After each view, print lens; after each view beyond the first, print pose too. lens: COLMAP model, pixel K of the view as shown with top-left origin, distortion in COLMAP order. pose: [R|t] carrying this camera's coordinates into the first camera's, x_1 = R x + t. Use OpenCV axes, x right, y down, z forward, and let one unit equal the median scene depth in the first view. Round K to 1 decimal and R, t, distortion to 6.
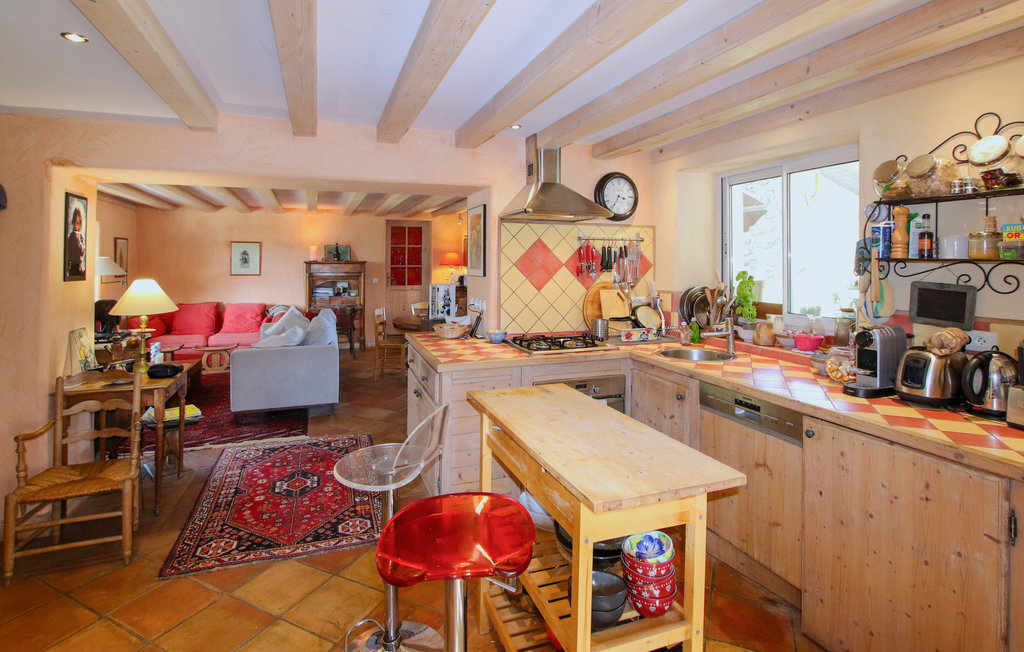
lens RADIAL K [[510.2, 0, 501.8], [0, 510.2, 250.1], [0, 0, 1]] dist [-0.027441, 0.001124]
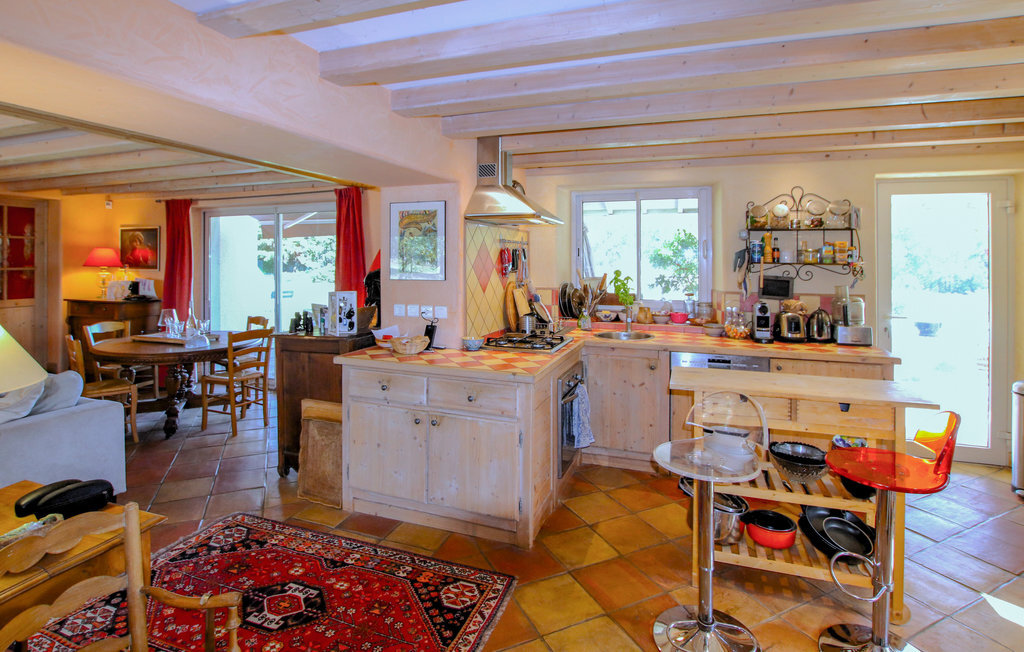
lens RADIAL K [[510.2, 0, 510.7], [0, 510.2, 258.1], [0, 0, 1]] dist [-0.027441, 0.001124]
pose [[0.634912, 0.000936, 0.772584, -0.864971], [-0.017917, 0.999748, 0.013514, -0.004306], [-0.772377, -0.022422, 0.634769, 0.437055]]
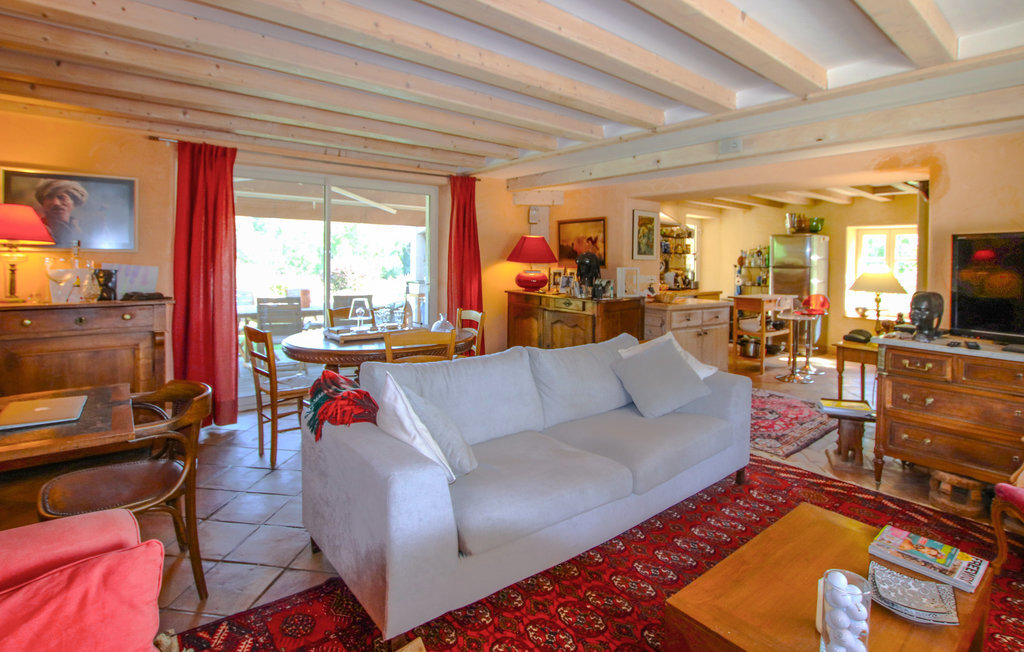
lens RADIAL K [[510.2, 0, 519.7], [0, 510.2, 272.1], [0, 0, 1]] dist [-0.027441, 0.001124]
pose [[-0.340181, -0.031457, 0.939834, -1.719367], [-0.038149, 0.999079, 0.019631, 0.095903], [-0.939586, -0.029176, -0.341067, 2.474041]]
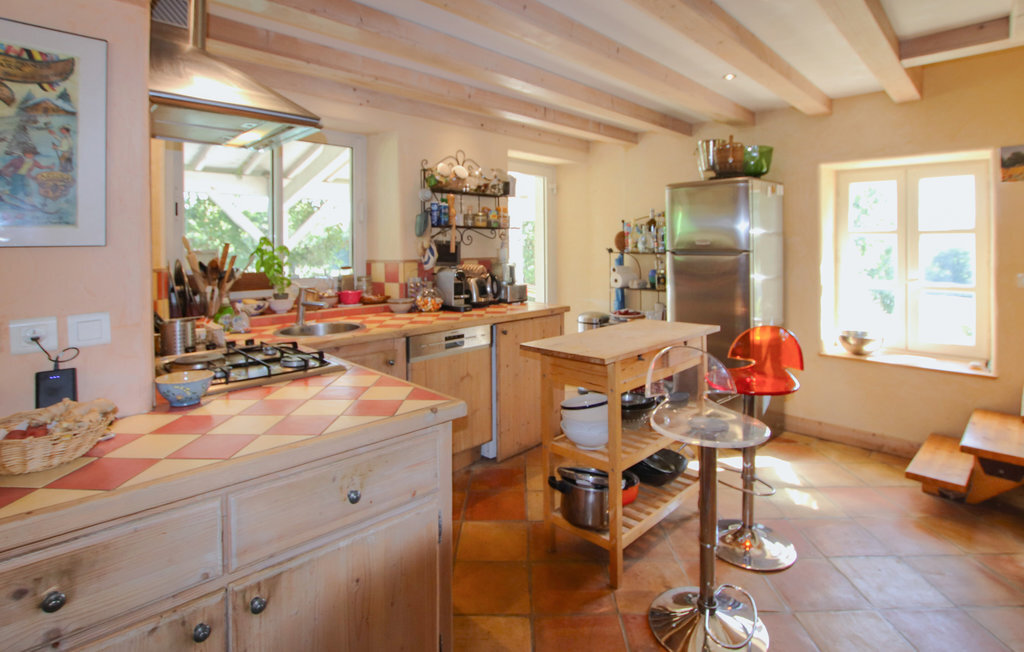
lens RADIAL K [[510.2, 0, 513.5], [0, 510.2, 248.1], [0, 0, 1]] dist [-0.027441, 0.001124]
pose [[-0.420149, -0.011641, 0.907381, -0.612033], [-0.016882, 0.999845, 0.005010, 0.058827], [-0.907298, -0.013213, -0.420280, 1.157615]]
